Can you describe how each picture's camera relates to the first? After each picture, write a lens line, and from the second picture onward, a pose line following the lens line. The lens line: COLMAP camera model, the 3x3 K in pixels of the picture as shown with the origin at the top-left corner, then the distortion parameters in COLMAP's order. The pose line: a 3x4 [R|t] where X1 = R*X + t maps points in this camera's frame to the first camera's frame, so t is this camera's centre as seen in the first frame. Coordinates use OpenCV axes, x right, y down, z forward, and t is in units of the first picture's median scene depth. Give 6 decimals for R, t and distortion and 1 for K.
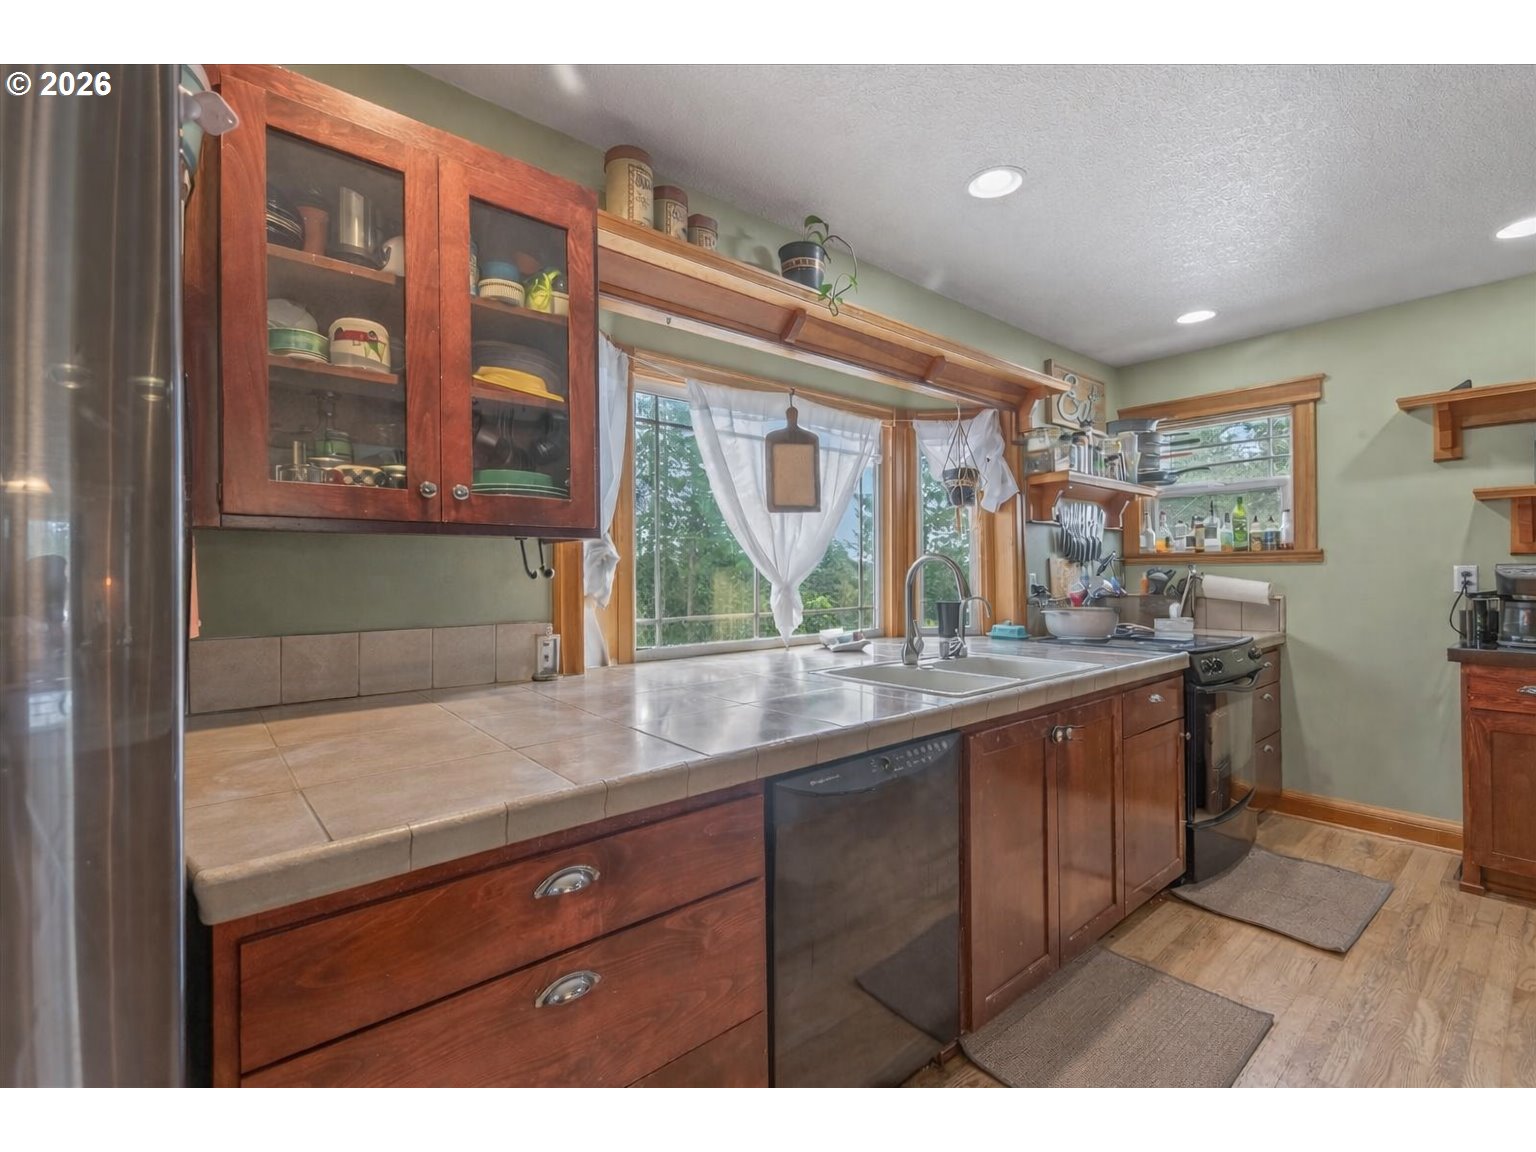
lens RADIAL K [[673.7, 0, 763.3], [0, 673.7, 569.1], [0, 0, 1]] dist [-0.000150, 0.000082]
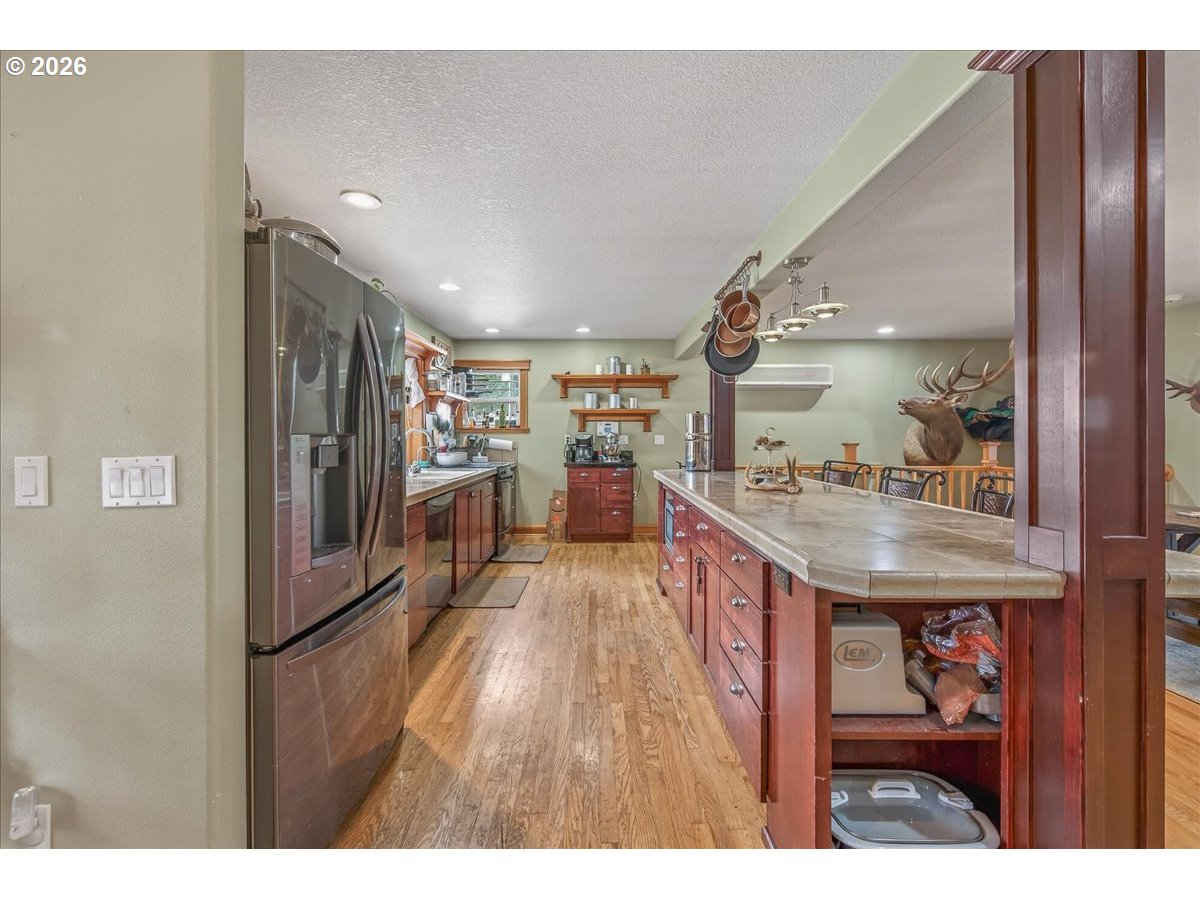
lens RADIAL K [[495.2, 0, 596.4], [0, 495.2, 459.0], [0, 0, 1]] dist [-0.000895, -0.000061]
pose [[0.635382, -0.029692, 0.771627, -0.483707], [-0.005874, 0.999046, 0.043279, 0.005311], [-0.772176, -0.032031, 0.634601, -0.414129]]
